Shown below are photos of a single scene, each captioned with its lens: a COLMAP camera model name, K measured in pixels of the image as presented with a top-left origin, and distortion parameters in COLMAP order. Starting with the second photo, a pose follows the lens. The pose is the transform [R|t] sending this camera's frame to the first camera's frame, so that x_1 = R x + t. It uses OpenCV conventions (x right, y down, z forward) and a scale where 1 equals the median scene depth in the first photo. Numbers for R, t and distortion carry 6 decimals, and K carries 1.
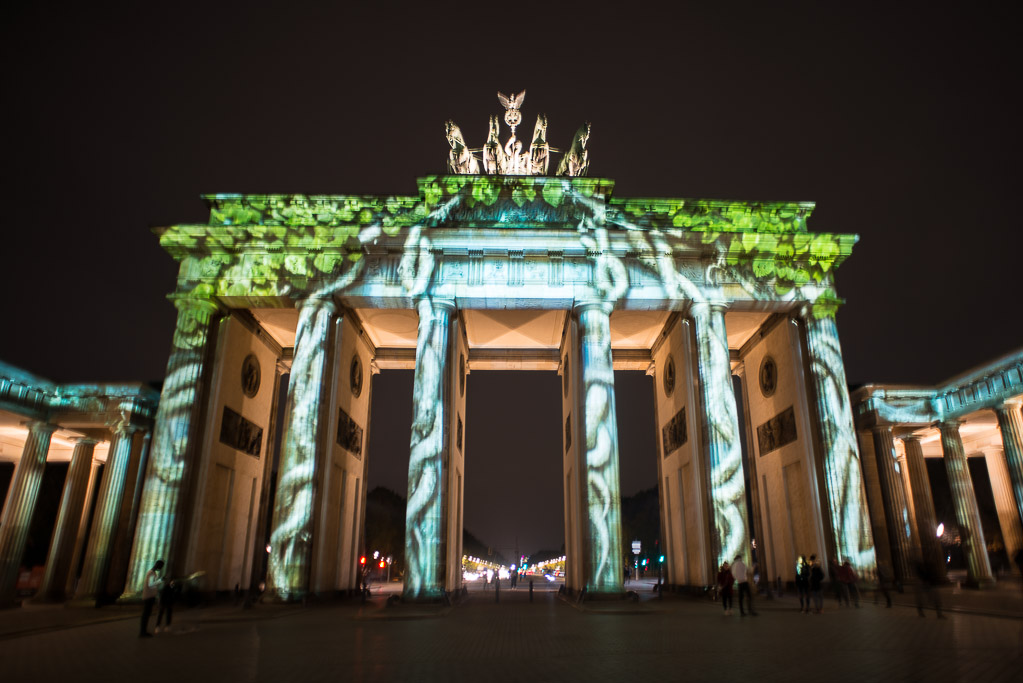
lens RADIAL K [[622.5, 0, 549.7], [0, 622.5, 368.5], [0, 0, 1]] dist [-0.103376, 0.073737]
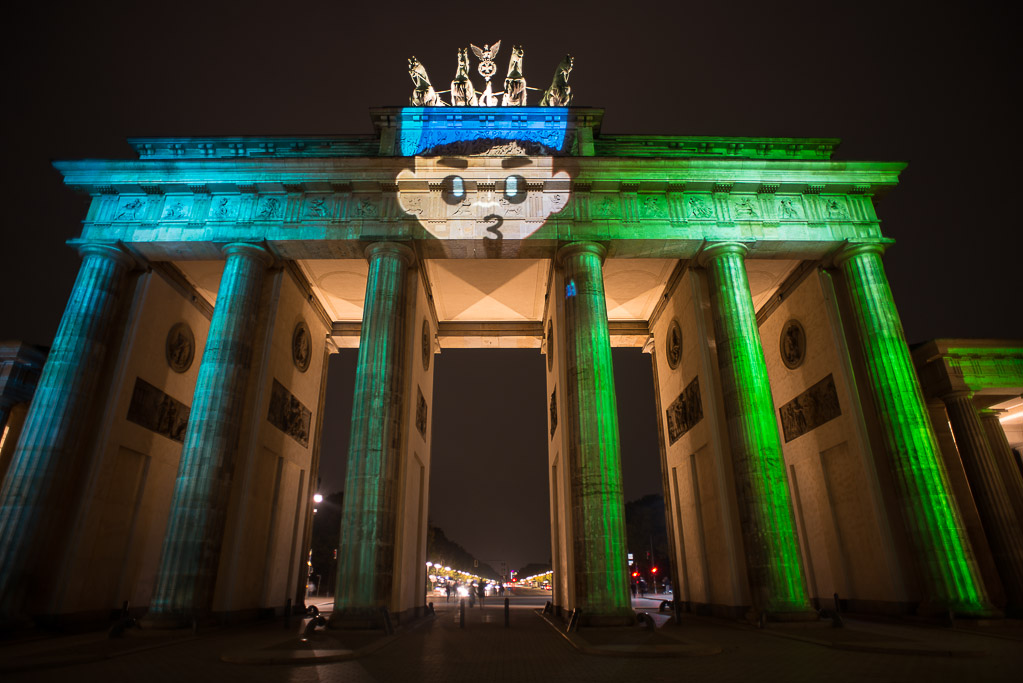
lens RADIAL K [[579.0, 0, 511.5], [0, 579.0, 341.5], [0, 0, 1]] dist [-0.101281, 0.070469]
pose [[0.999062, -0.012102, -0.041585, 0.007173], [0.008522, 0.996326, -0.085218, 0.075517], [0.042464, 0.084783, 0.995494, 0.232548]]
